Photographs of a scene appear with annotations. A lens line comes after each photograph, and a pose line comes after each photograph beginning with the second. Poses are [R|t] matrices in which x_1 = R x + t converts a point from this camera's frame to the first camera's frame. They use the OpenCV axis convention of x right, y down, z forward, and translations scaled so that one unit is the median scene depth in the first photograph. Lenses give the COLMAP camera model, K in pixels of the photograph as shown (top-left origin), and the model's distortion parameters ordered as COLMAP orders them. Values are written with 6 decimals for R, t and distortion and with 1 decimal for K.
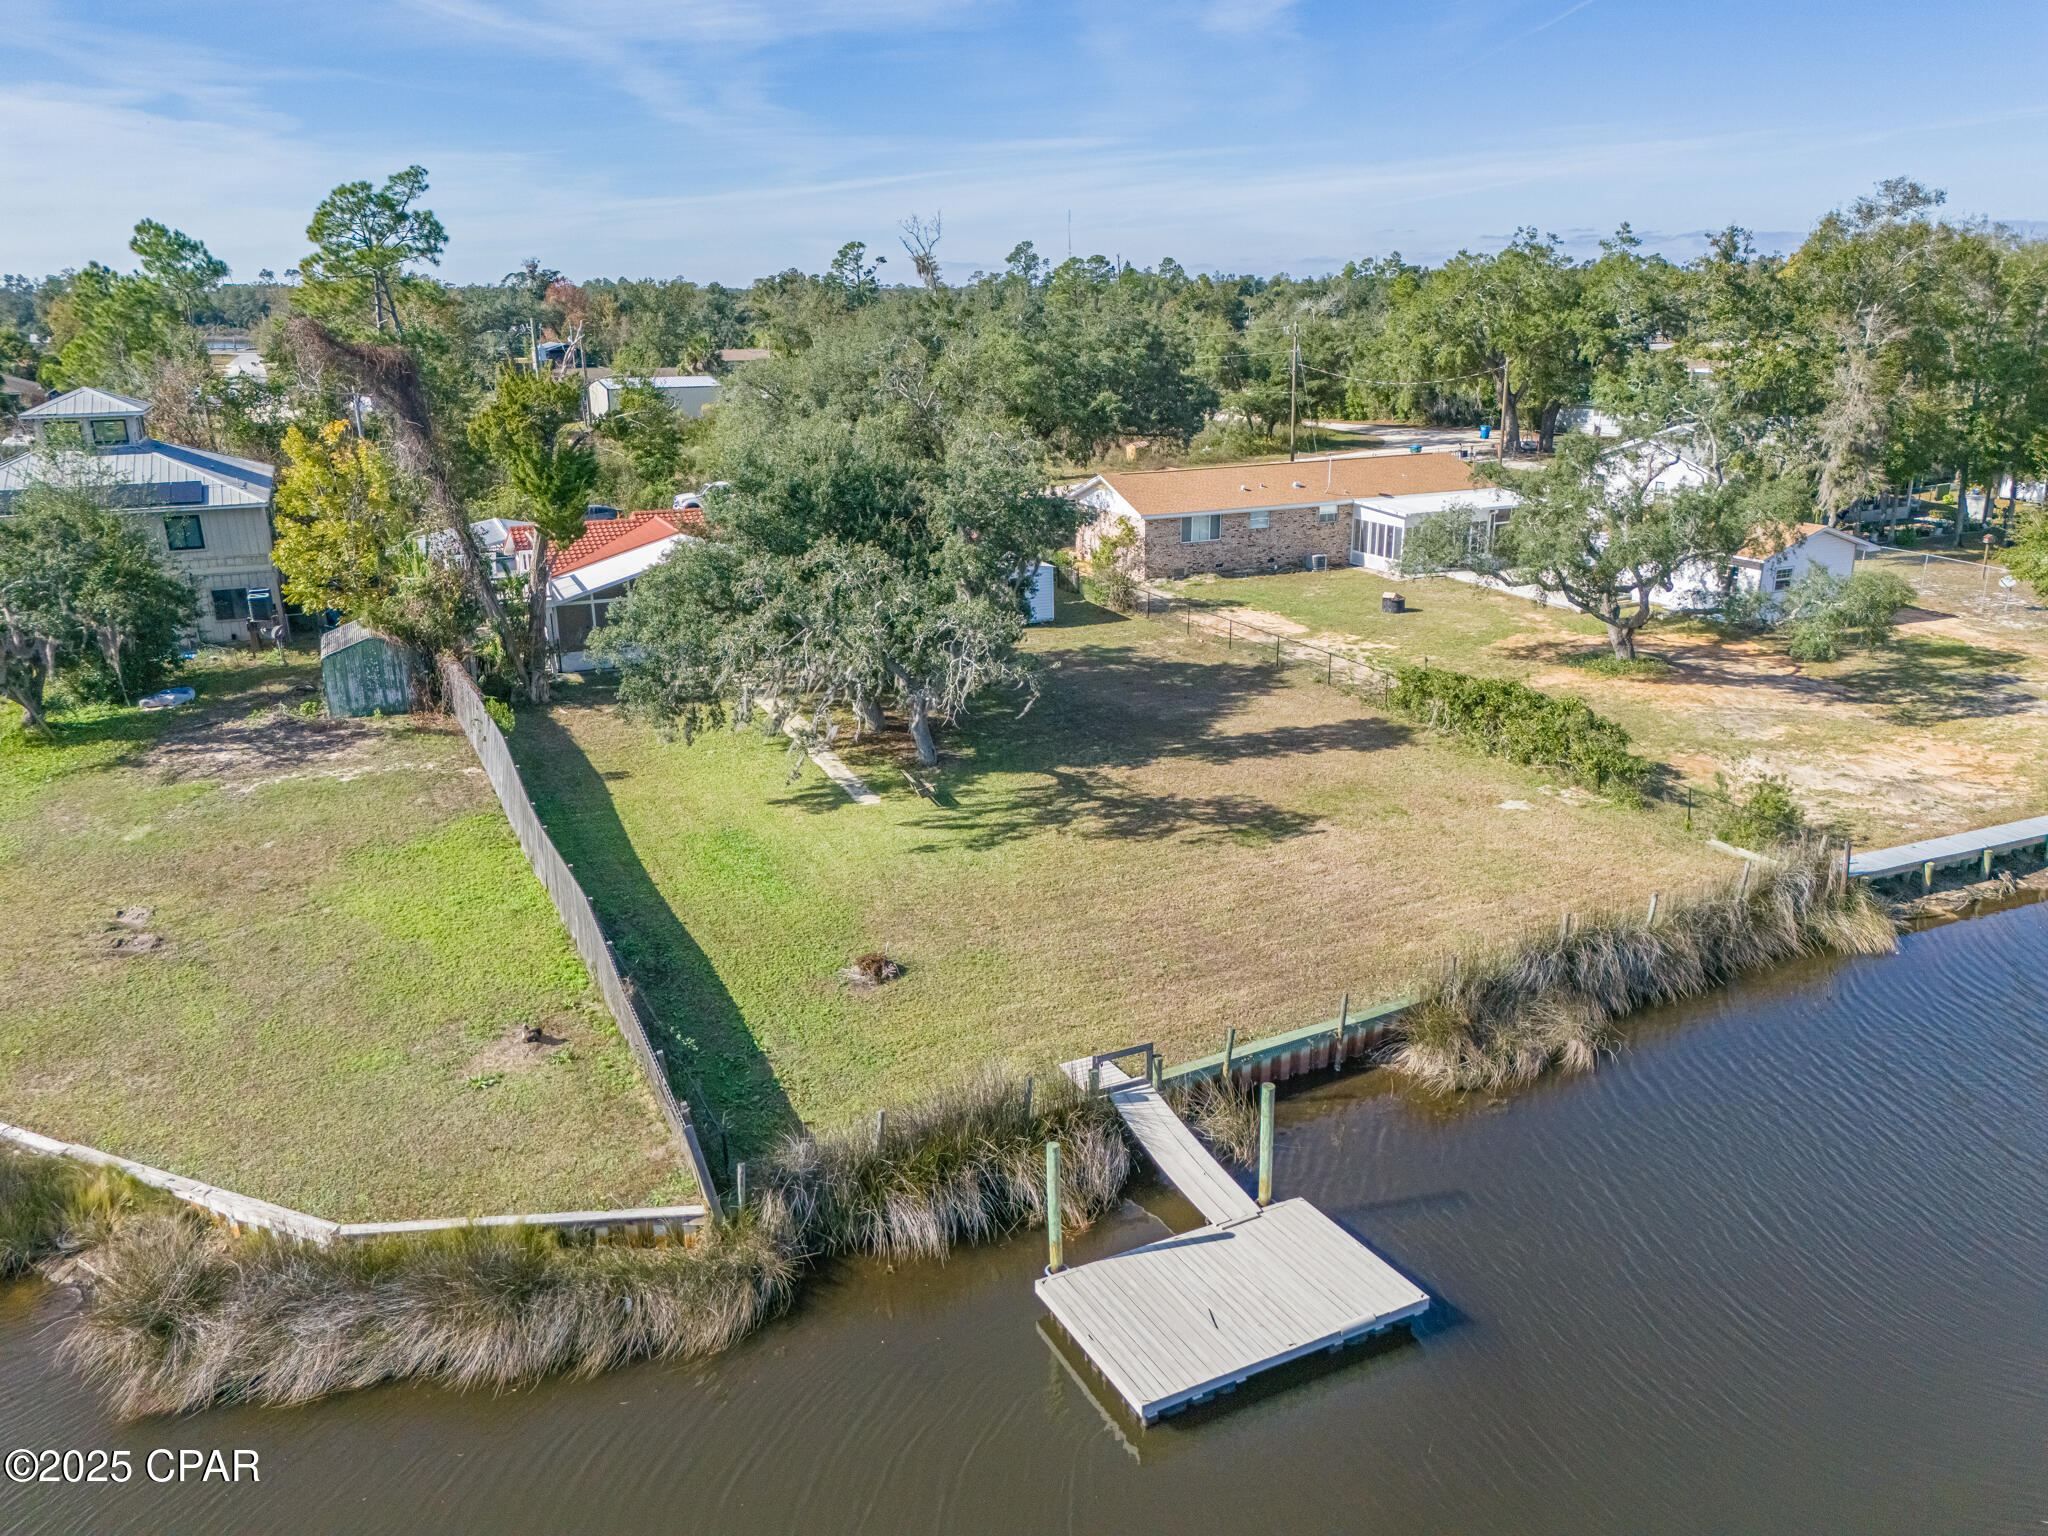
lens RADIAL K [[1499.9, 0, 1019.4], [0, 1499.9, 765.3], [0, 0, 1]] dist [0.075888, -0.069110]
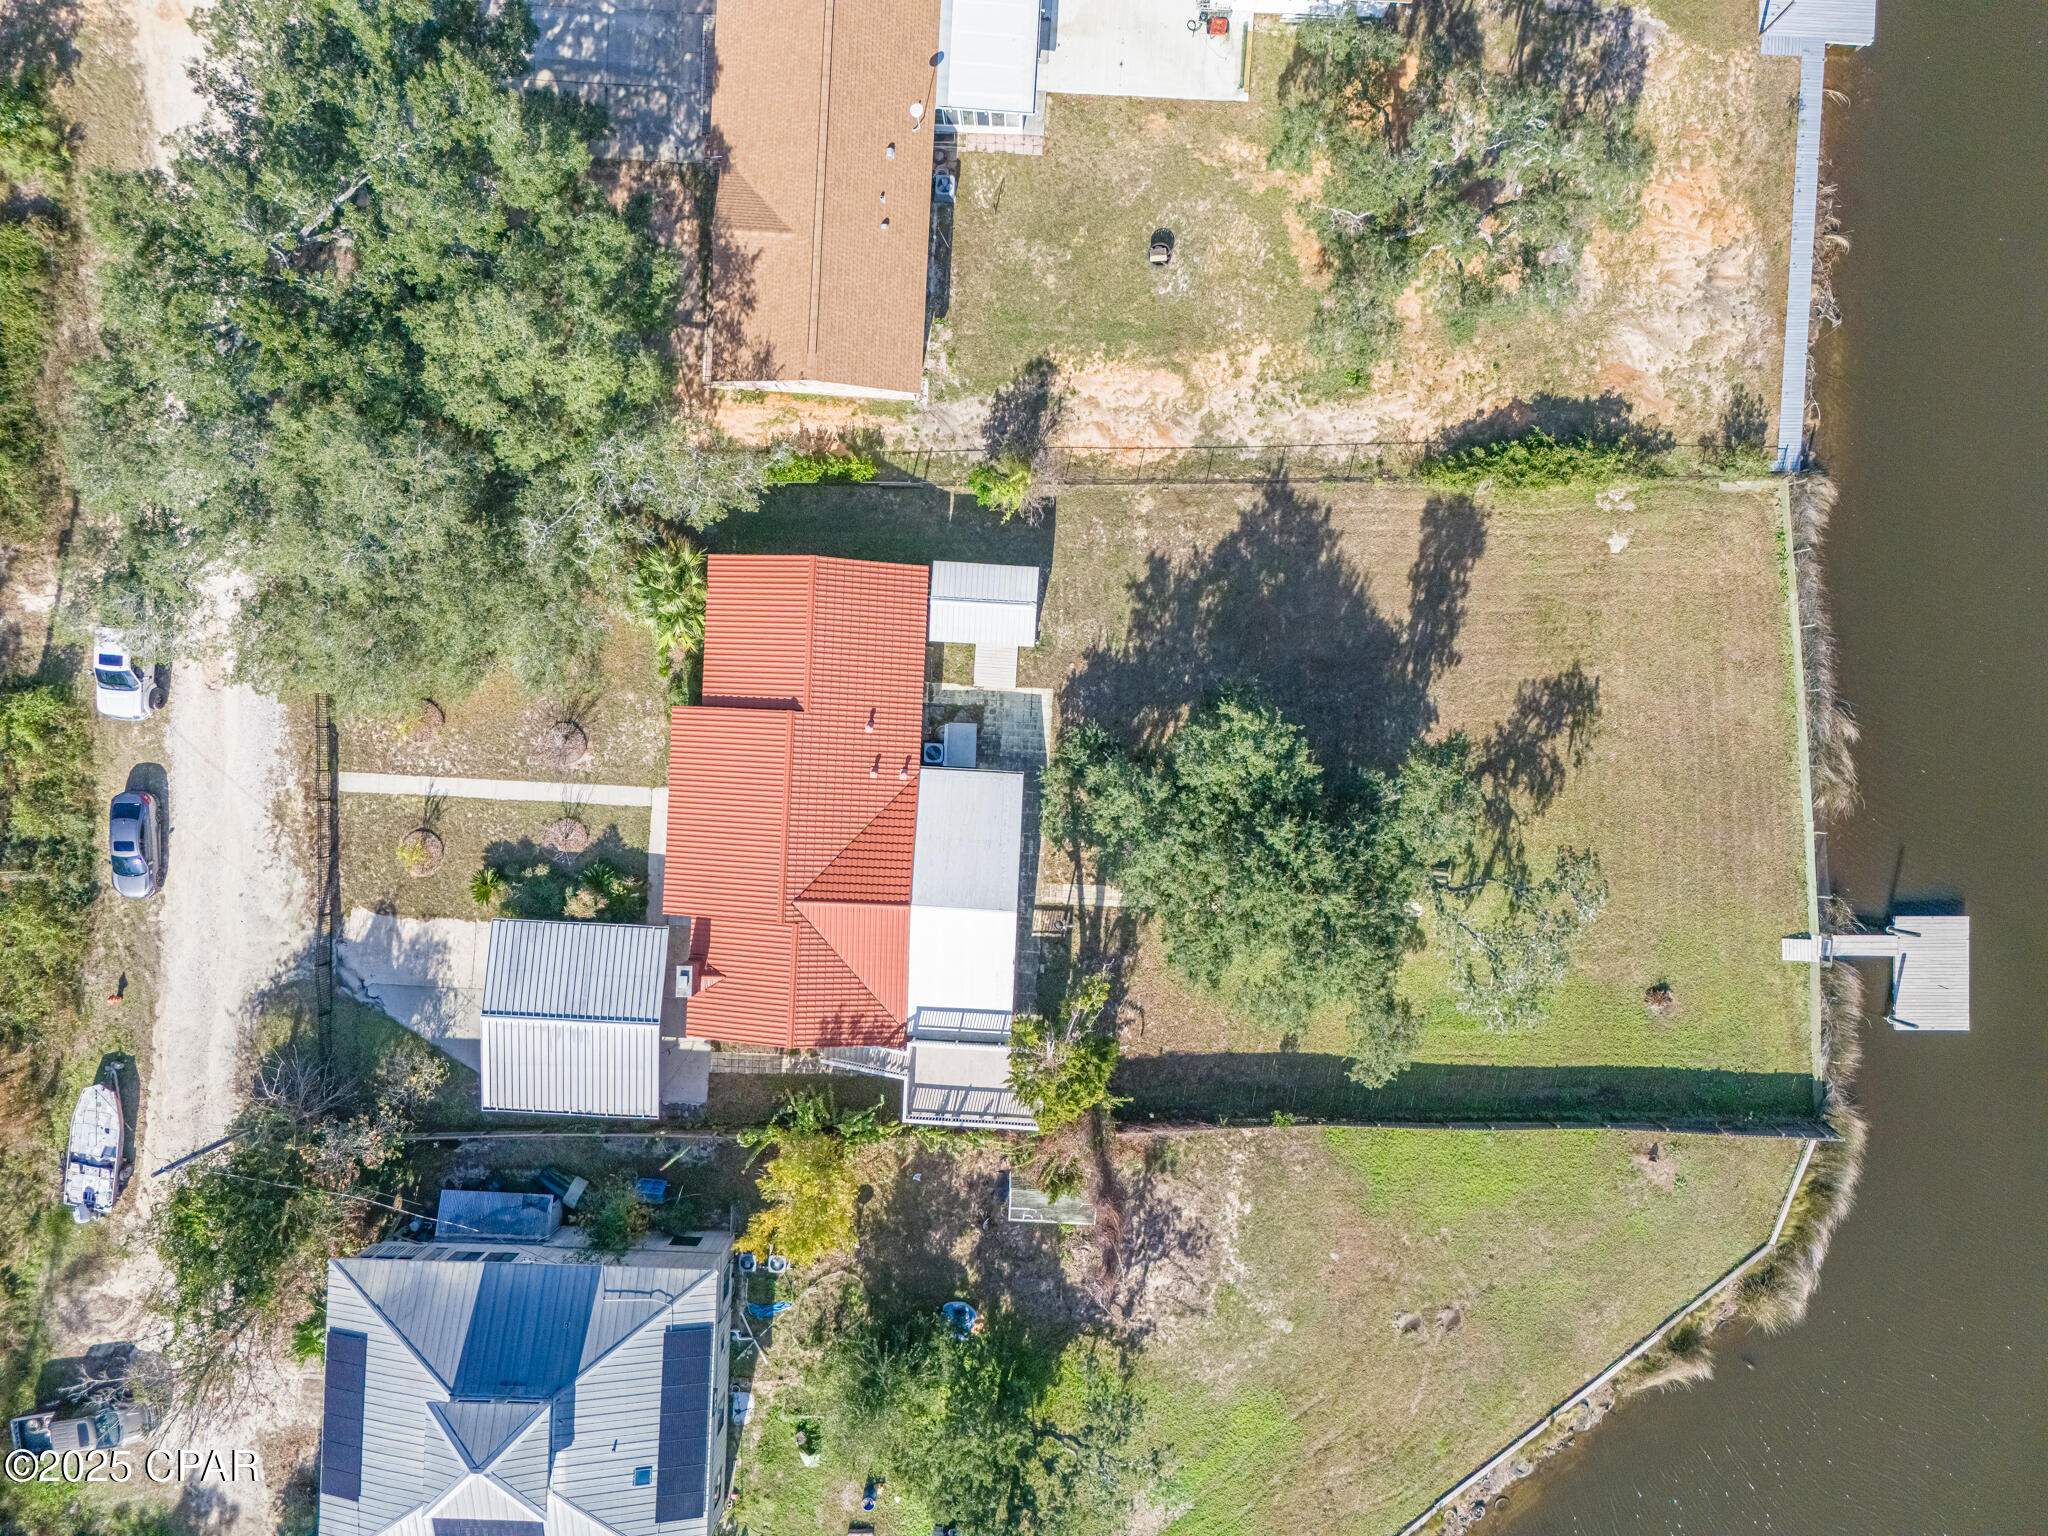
lens RADIAL K [[1499.9, 0, 1019.4], [0, 1499.9, 765.3], [0, 0, 1]] dist [0.075888, -0.069110]
pose [[0.445345, -0.895358, -0.001742, -0.152192], [0.269832, 0.132357, 0.953767, -1.619610], [-0.853732, -0.425225, 0.300541, 0.972922]]
